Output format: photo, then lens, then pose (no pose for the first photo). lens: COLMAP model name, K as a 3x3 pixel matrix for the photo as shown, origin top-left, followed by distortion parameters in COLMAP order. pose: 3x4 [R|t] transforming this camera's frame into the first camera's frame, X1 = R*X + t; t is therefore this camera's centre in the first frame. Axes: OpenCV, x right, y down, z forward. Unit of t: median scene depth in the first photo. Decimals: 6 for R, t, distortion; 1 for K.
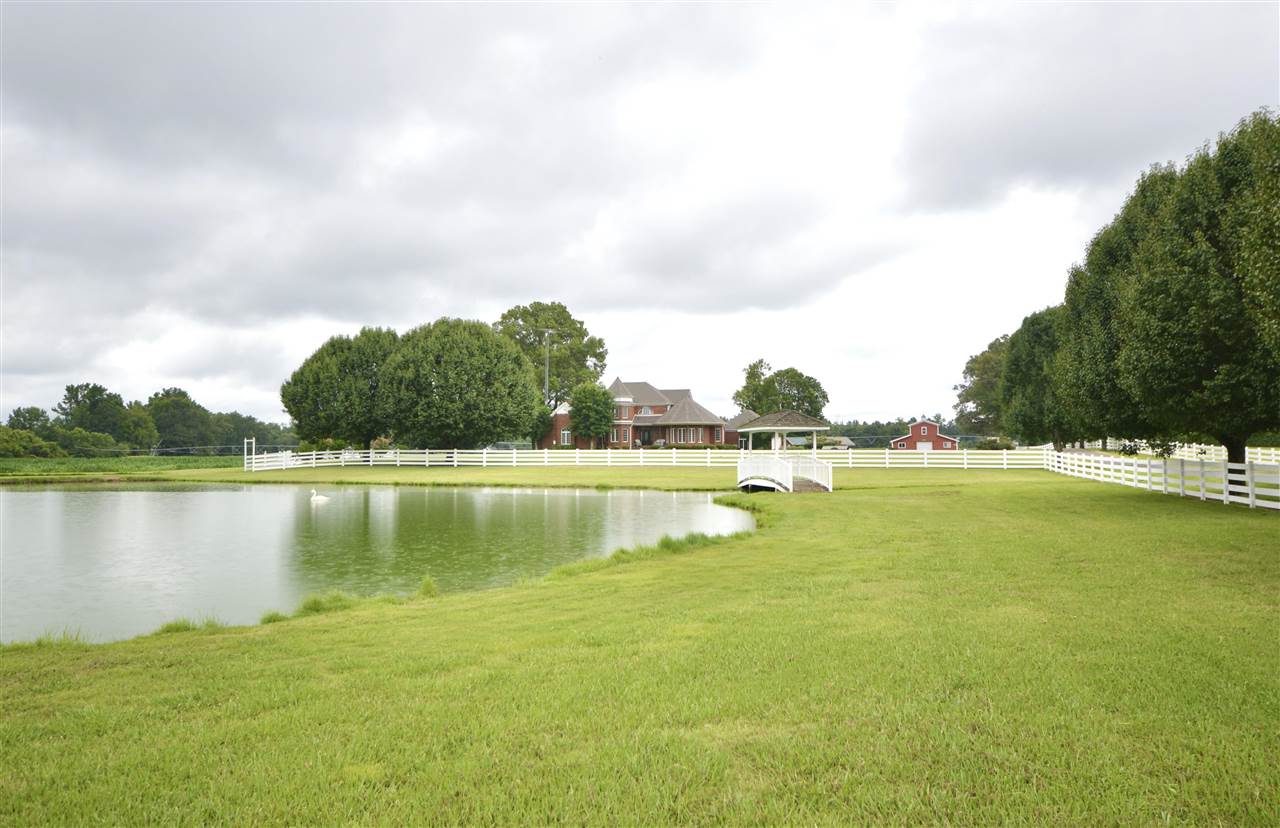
lens RADIAL K [[1107.2, 0, 640.0], [0, 1107.2, 414.0], [0, 0, 1]] dist [-0.001137, -0.000349]
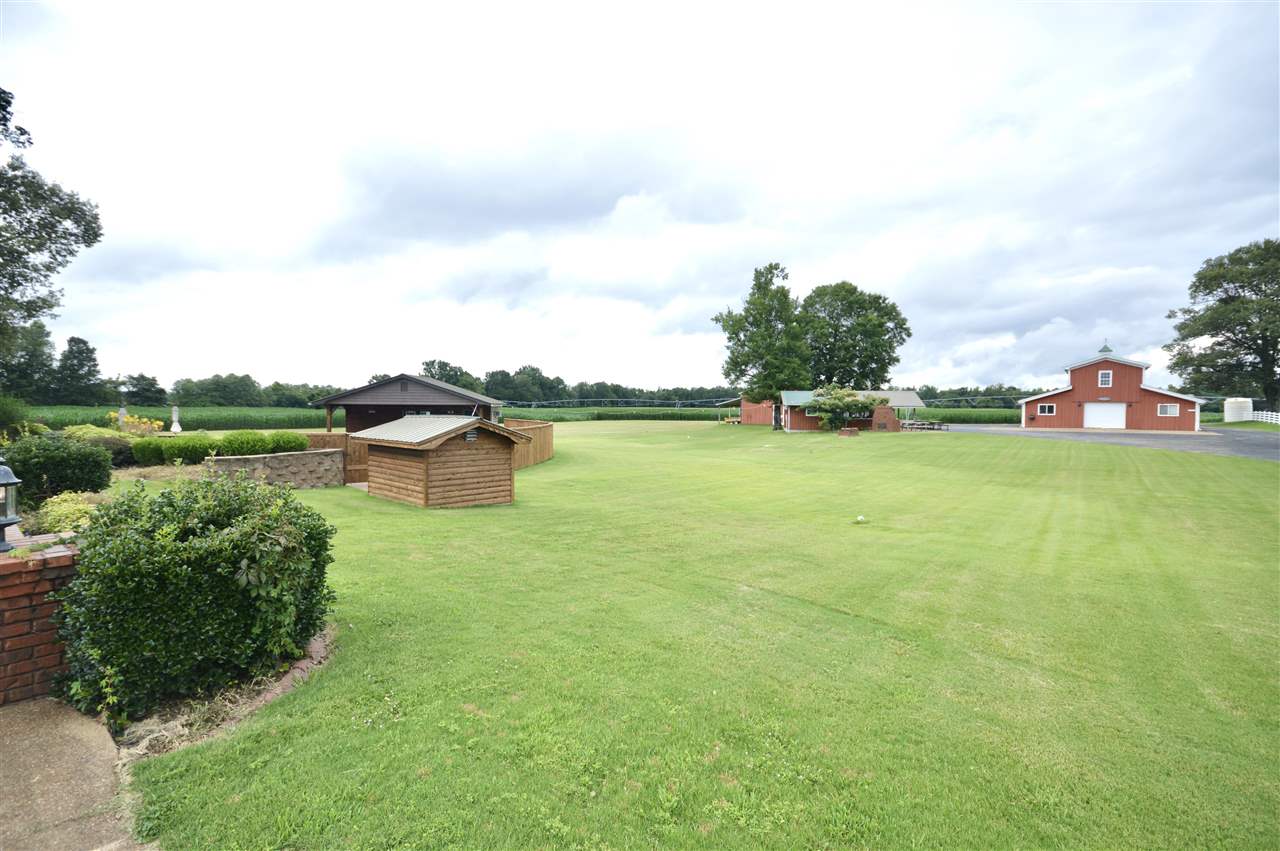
lens RADIAL K [[561.9, 0, 640.0], [0, 561.9, 425.5], [0, 0, 1]] dist [0.020134, -0.018142]
pose [[0.908167, 0.028400, -0.417643, 0.151445], [0.000492, 0.997623, 0.068909, 0.015506], [0.418607, -0.062786, 0.905994, 0.595450]]
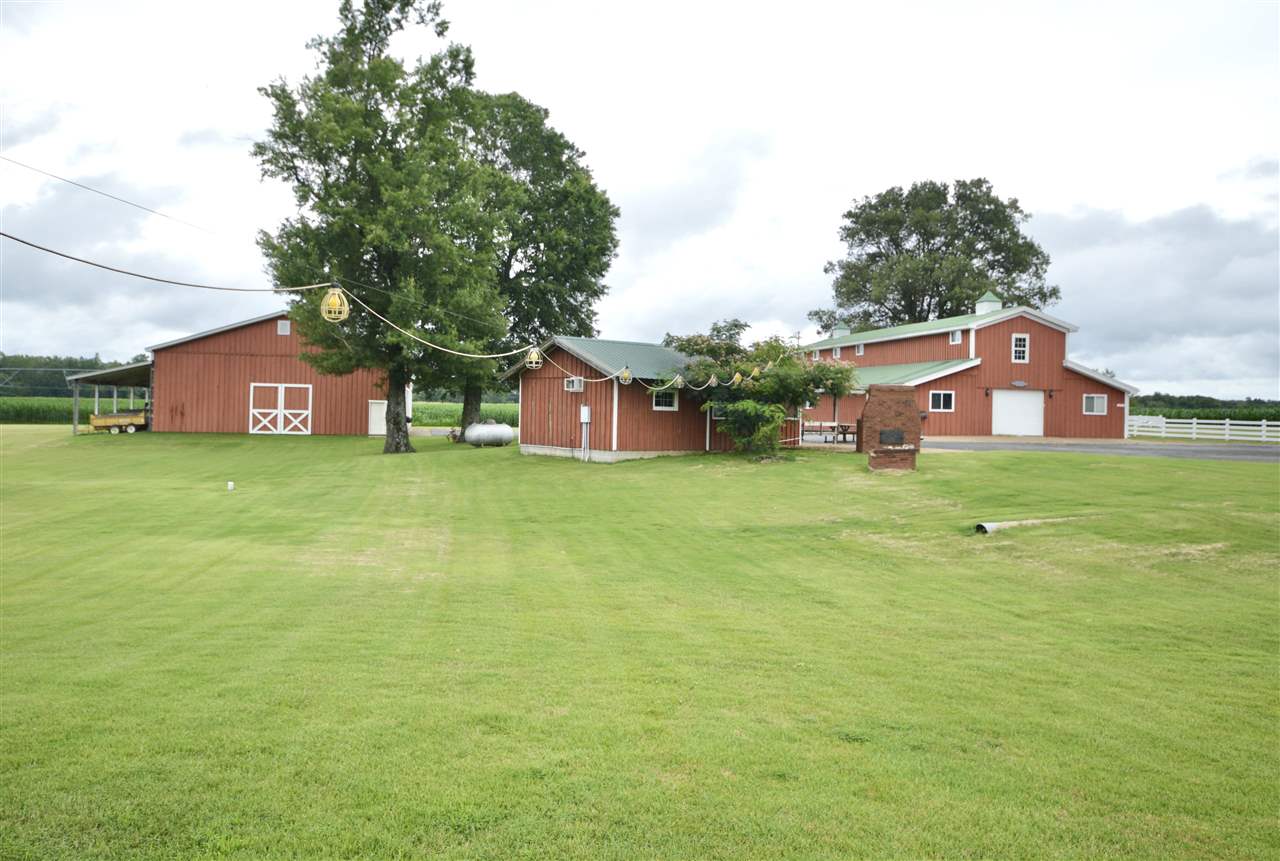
lens RADIAL K [[945.3, 0, 609.6], [0, 945.3, 407.2], [0, 0, 1]] dist [-0.002505, -0.000709]
pose [[0.912712, 0.027995, 0.407643, 0.063966], [-0.042617, 0.998731, 0.026831, 0.023093], [-0.406375, -0.041861, 0.912747, 0.705302]]
